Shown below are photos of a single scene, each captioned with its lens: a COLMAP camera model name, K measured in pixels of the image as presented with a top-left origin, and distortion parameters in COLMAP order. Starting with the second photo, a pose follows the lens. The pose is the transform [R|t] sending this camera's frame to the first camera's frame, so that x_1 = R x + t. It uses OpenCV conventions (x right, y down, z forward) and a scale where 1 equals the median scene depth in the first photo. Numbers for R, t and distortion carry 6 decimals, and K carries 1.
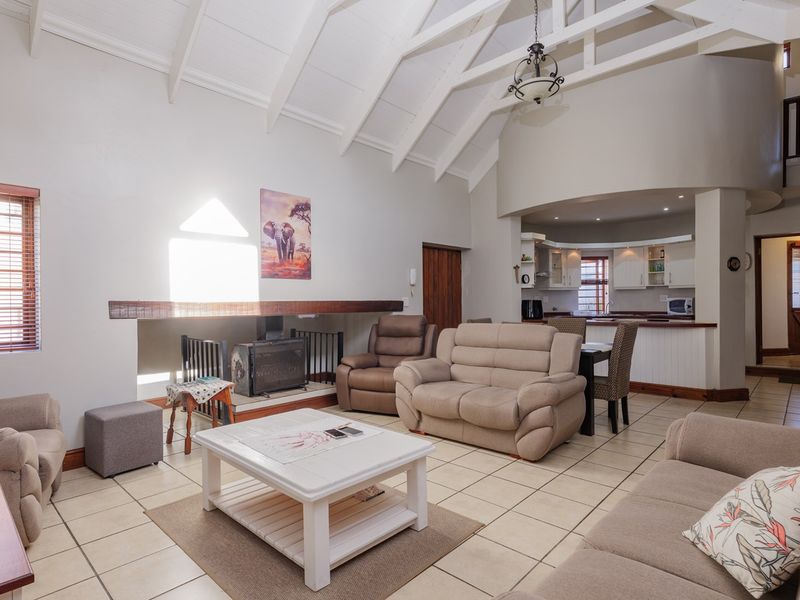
lens RADIAL K [[442.1, 0, 422.3], [0, 442.1, 302.1], [0, 0, 1]] dist [0.007967, -0.000818]
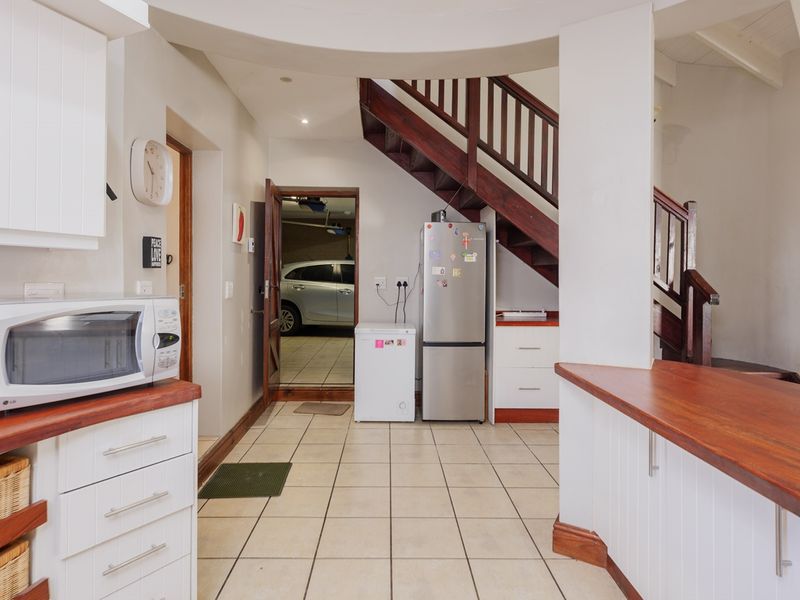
lens RADIAL K [[442.1, 0, 381.3], [0, 442.1, 281.3], [0, 0, 1]] dist [0.007967, -0.000818]
pose [[-0.635860, 0.002186, 0.771801, 0.391715], [0.004240, 0.999991, 0.000661, -0.018221], [-0.771792, 0.003693, -0.635864, 1.101682]]
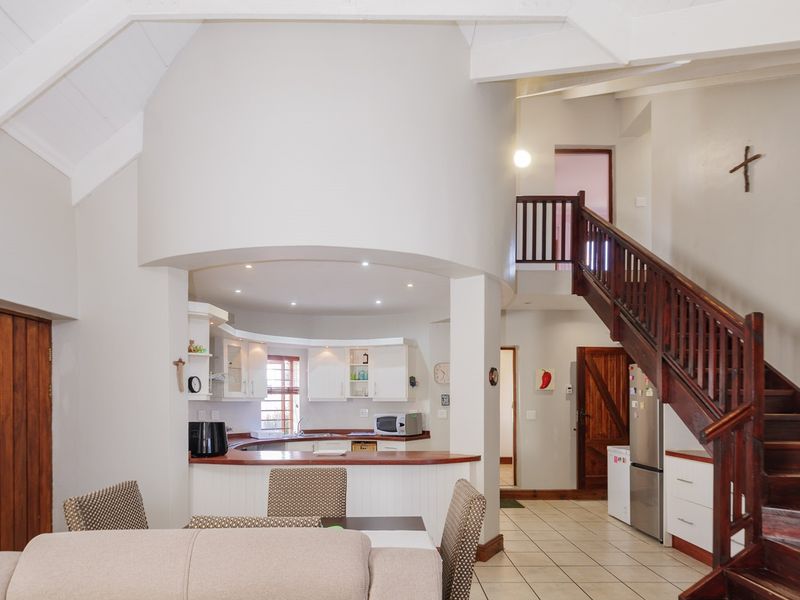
lens RADIAL K [[442.1, 0, 392.5], [0, 442.1, 401.4], [0, 0, 1]] dist [0.007967, -0.000818]
pose [[0.743250, 0.008853, 0.668955, 0.044215], [-0.004125, 0.999954, -0.008651, -0.027281], [-0.669001, 0.003671, 0.743252, 0.422208]]
